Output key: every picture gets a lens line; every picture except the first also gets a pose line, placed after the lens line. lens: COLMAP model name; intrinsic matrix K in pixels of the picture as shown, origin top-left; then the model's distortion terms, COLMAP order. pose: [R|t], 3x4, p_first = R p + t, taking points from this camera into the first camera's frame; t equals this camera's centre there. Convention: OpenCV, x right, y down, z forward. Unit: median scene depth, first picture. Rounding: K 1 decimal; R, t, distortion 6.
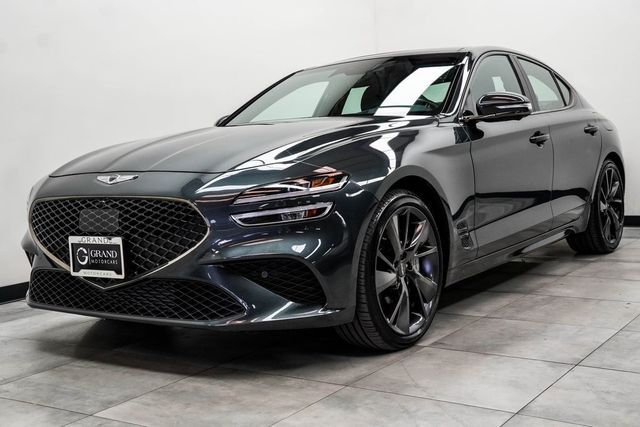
lens RADIAL K [[793.5, 0, 320.0], [0, 793.5, 213.5], [0, 0, 1]] dist [0.068833, -0.008583]
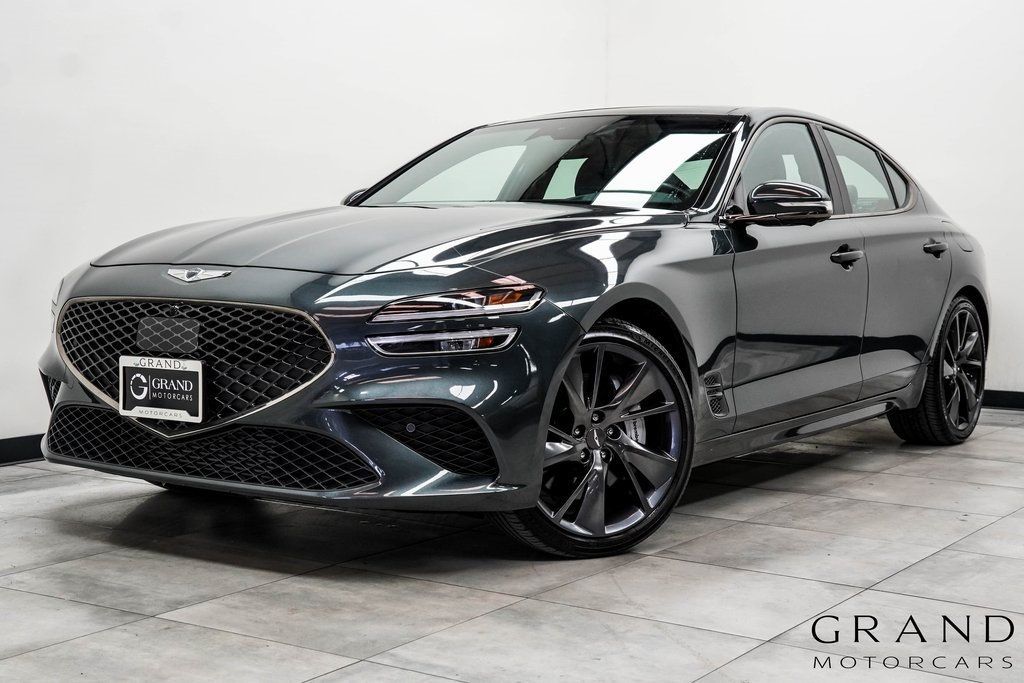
lens RADIAL K [[1388.0, 0, 512.0], [0, 1388.0, 341.5], [0, 0, 1]] dist [0.119706, 0.045588]
pose [[0.998007, 0.062939, 0.004656, 0.006037], [-0.062842, 0.997848, -0.018709, 0.017604], [-0.005824, 0.018379, 0.999814, -0.170345]]
